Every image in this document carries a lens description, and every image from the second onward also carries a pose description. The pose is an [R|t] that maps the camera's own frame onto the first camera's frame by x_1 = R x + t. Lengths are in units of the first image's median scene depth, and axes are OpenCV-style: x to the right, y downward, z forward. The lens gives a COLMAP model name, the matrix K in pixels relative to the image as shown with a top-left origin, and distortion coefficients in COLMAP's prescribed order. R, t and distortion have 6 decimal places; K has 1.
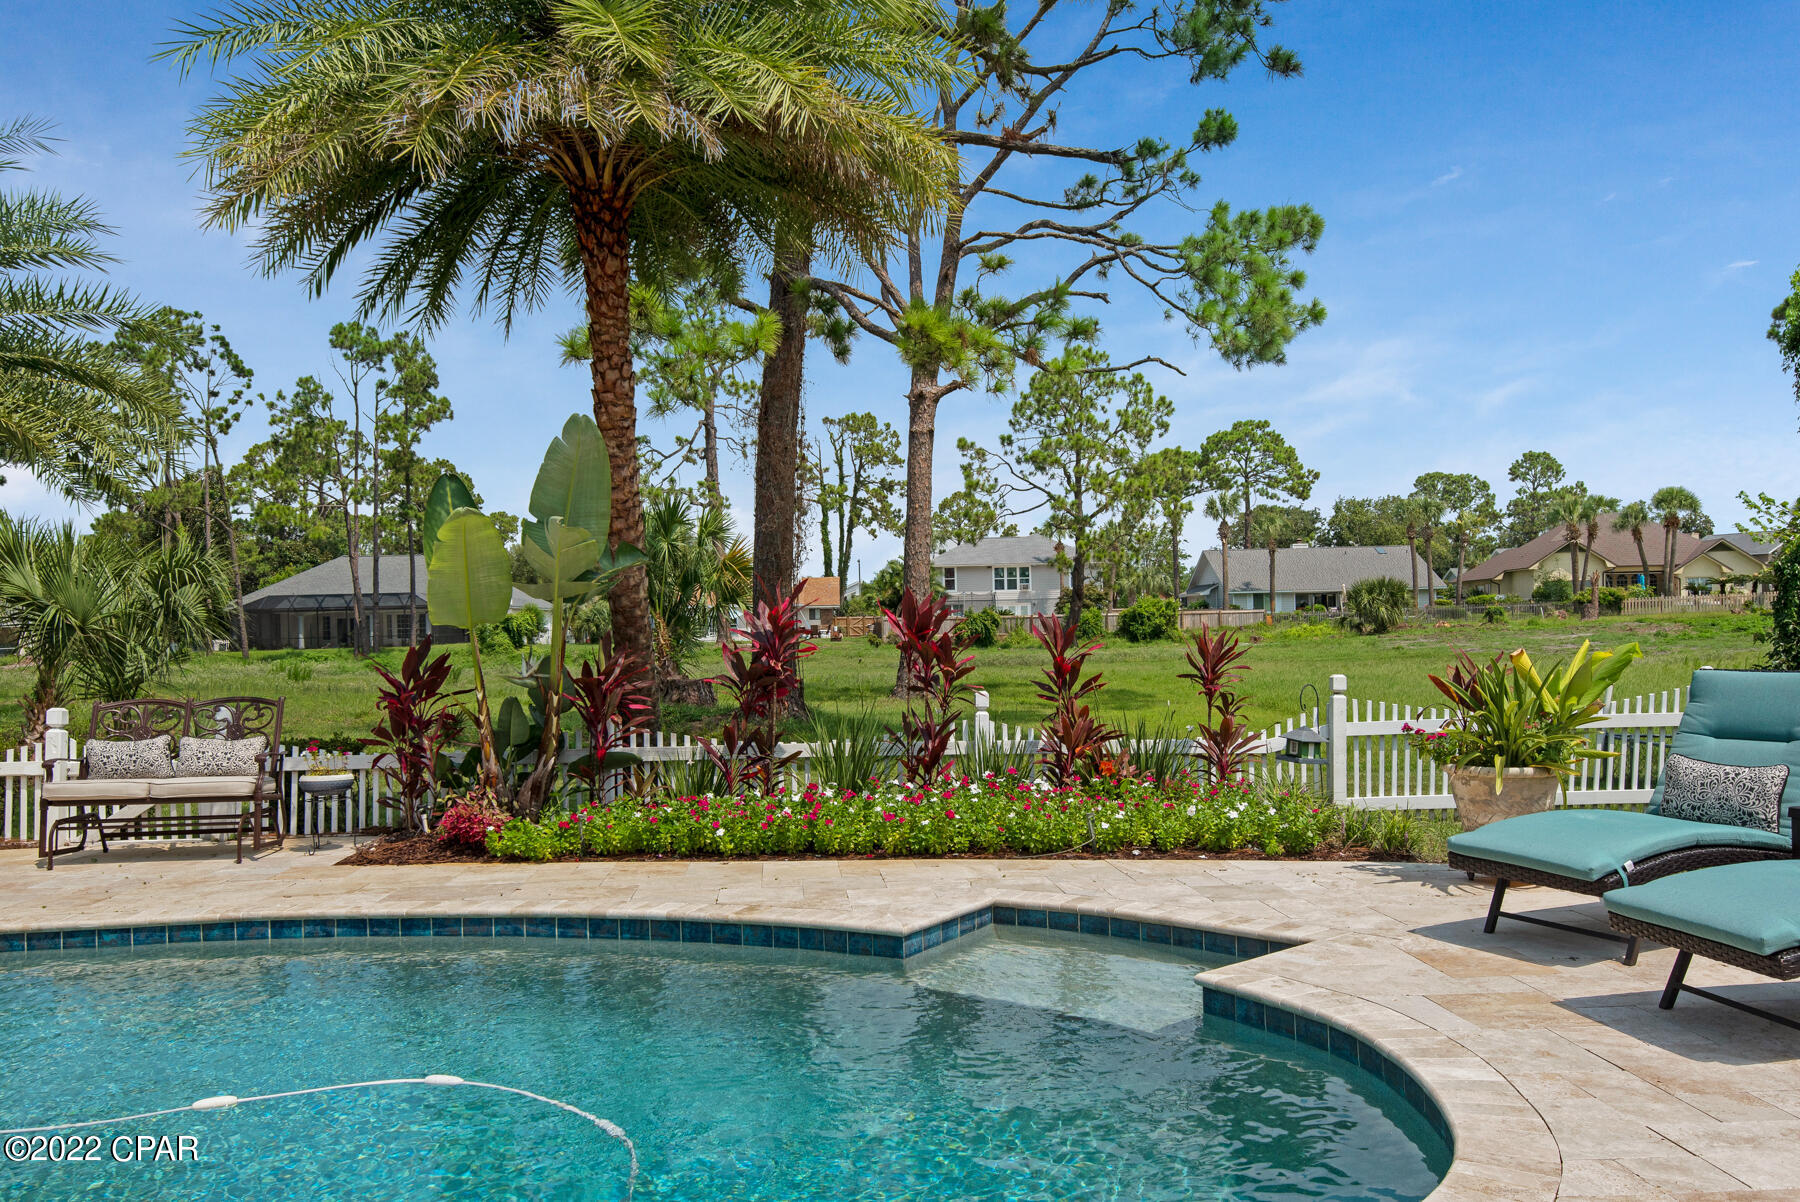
lens RADIAL K [[1411.7, 0, 904.1], [0, 1411.7, 652.0], [0, 0, 1]] dist [0.039993, -0.005461]
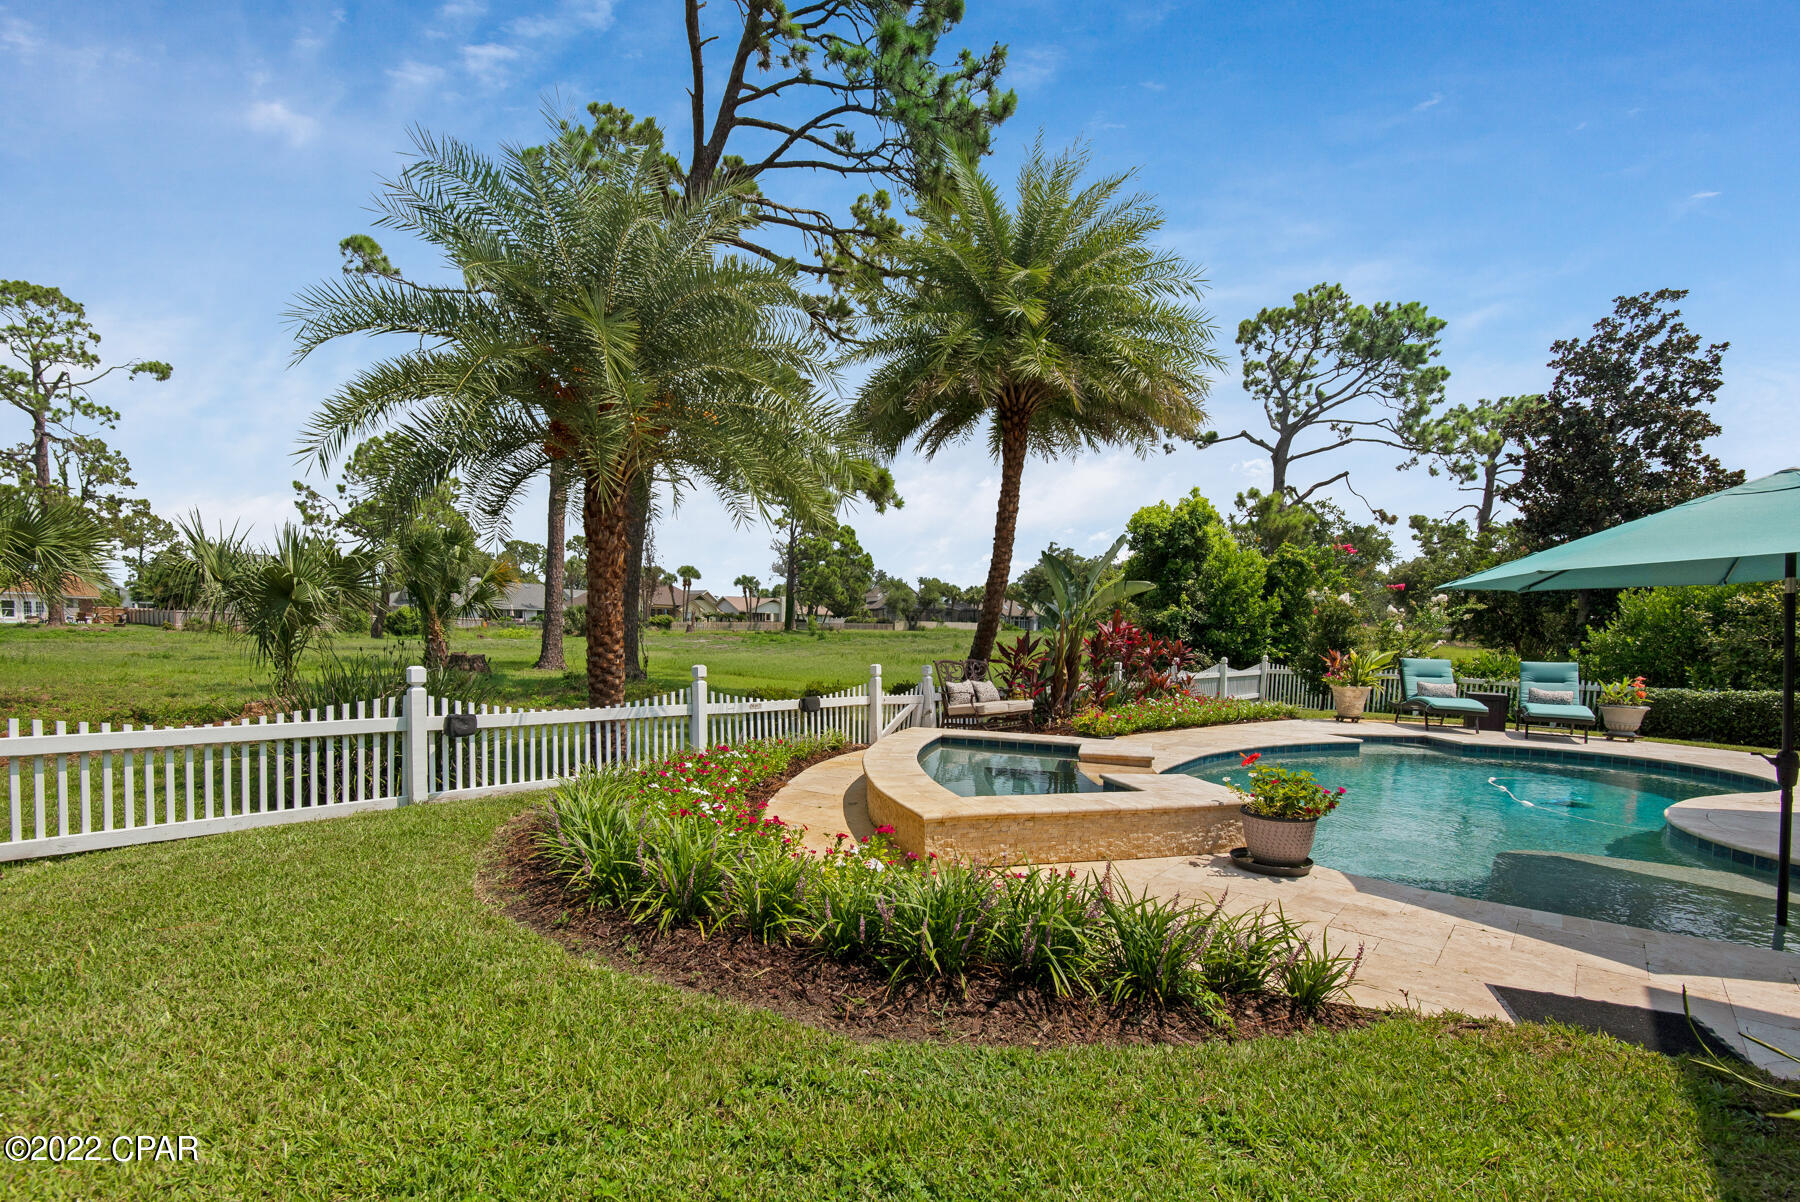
lens RADIAL K [[849.3, 0, 836.8], [0, 849.3, 689.9], [0, 0, 1]] dist [0.005759, -0.004168]
pose [[0.709753, -0.011240, 0.704361, -0.167342], [-0.024134, 0.998898, 0.040259, 0.003282], [-0.704037, -0.045573, 0.708700, 0.042660]]
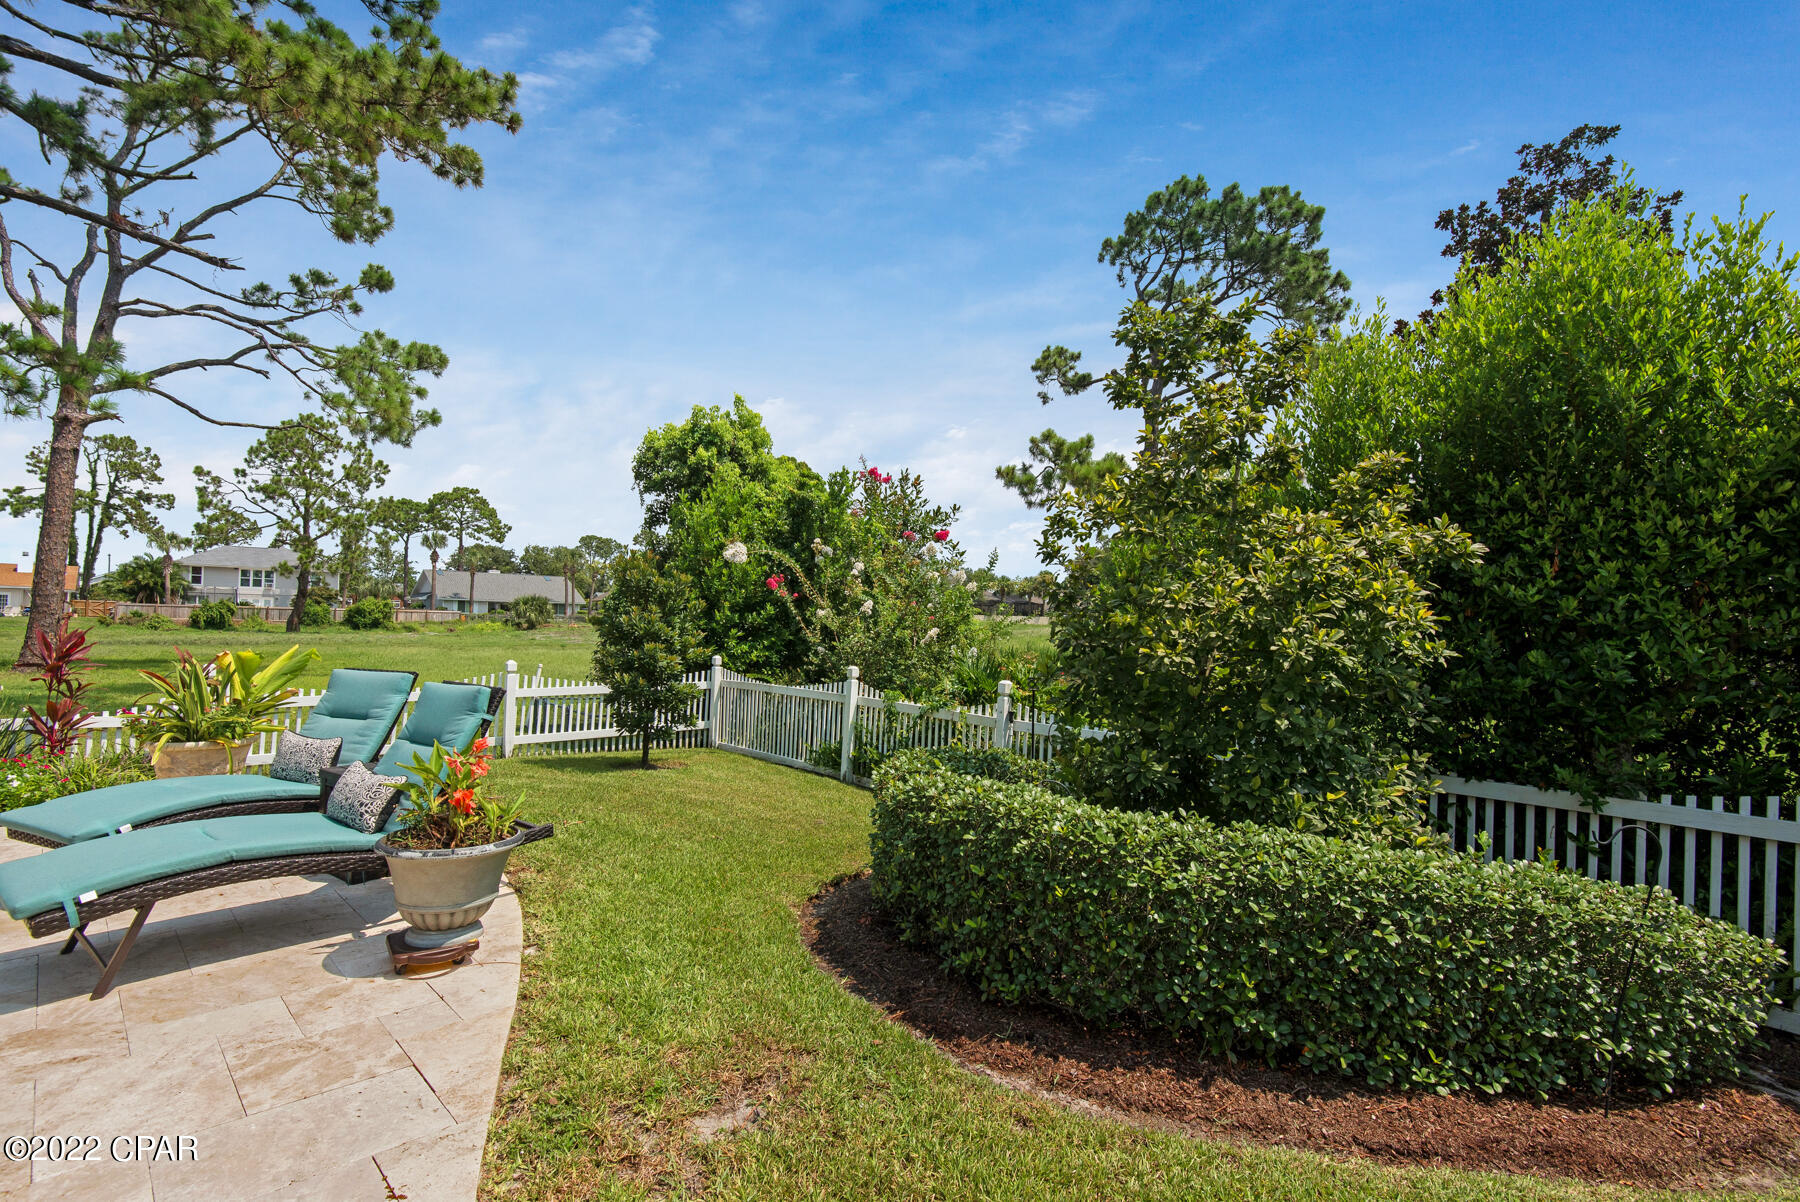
lens RADIAL K [[849.3, 0, 898.4], [0, 849.3, 612.6], [0, 0, 1]] dist [0.005759, -0.004168]
pose [[0.764131, 0.049091, 0.643190, 0.034464], [-0.027148, 0.998664, -0.043969, -0.001698], [-0.644489, 0.016136, 0.764443, -0.000921]]
